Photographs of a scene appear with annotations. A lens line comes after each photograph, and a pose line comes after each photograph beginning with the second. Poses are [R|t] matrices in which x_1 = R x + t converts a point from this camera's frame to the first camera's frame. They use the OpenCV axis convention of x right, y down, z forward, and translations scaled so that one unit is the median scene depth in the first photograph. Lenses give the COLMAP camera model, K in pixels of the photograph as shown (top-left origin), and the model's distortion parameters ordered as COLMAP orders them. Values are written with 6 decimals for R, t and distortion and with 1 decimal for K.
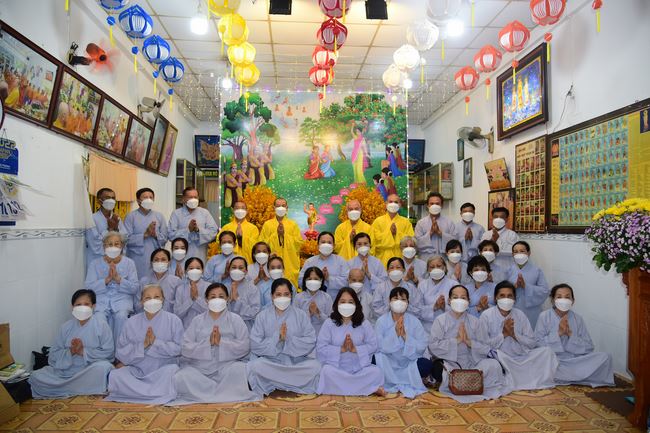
lens RADIAL K [[419.4, 0, 323.2], [0, 419.4, 224.9], [0, 0, 1]] dist [-0.041698, -0.006922]
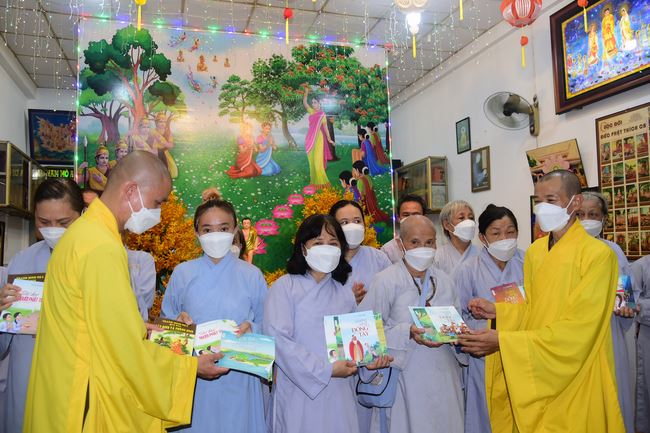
lens RADIAL K [[519.9, 0, 325.1], [0, 519.9, 220.3], [0, 0, 1]] dist [-0.060409, 0.030195]
pose [[0.974562, -0.010894, 0.223852, -0.086827], [0.023949, 0.998161, -0.055689, -0.006171], [-0.222834, 0.059634, 0.973031, 0.296107]]
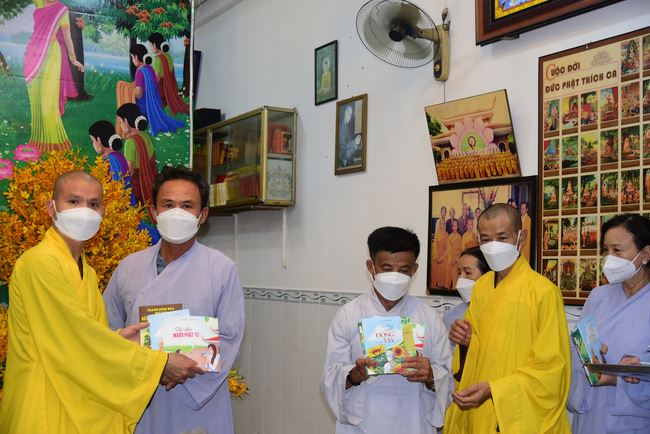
lens RADIAL K [[906.6, 0, 323.9], [0, 906.6, 219.8], [0, 0, 1]] dist [-0.020839, 0.000000]
pose [[0.895314, 0.032043, 0.444281, -0.034289], [-0.009538, 0.998560, -0.052798, -0.008396], [-0.445333, 0.043033, 0.894330, 0.330257]]
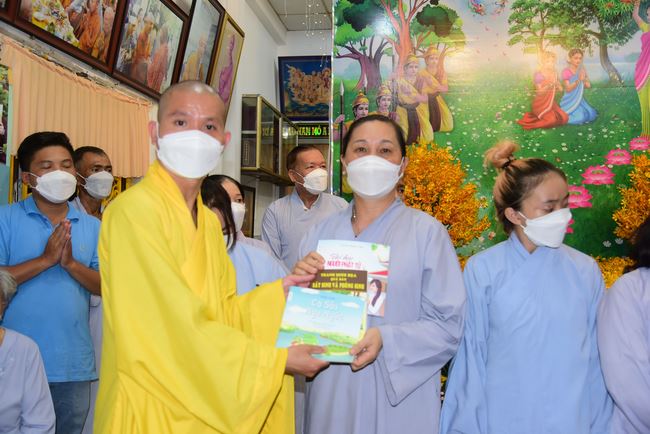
lens RADIAL K [[658.7, 0, 323.8], [0, 658.7, 219.5], [0, 0, 1]] dist [-0.033220, 0.000000]
pose [[0.973945, 0.003891, -0.226751, -0.101262], [-0.006566, 0.999917, -0.011045, -0.007159], [0.226689, 0.012246, 0.973890, 0.329079]]
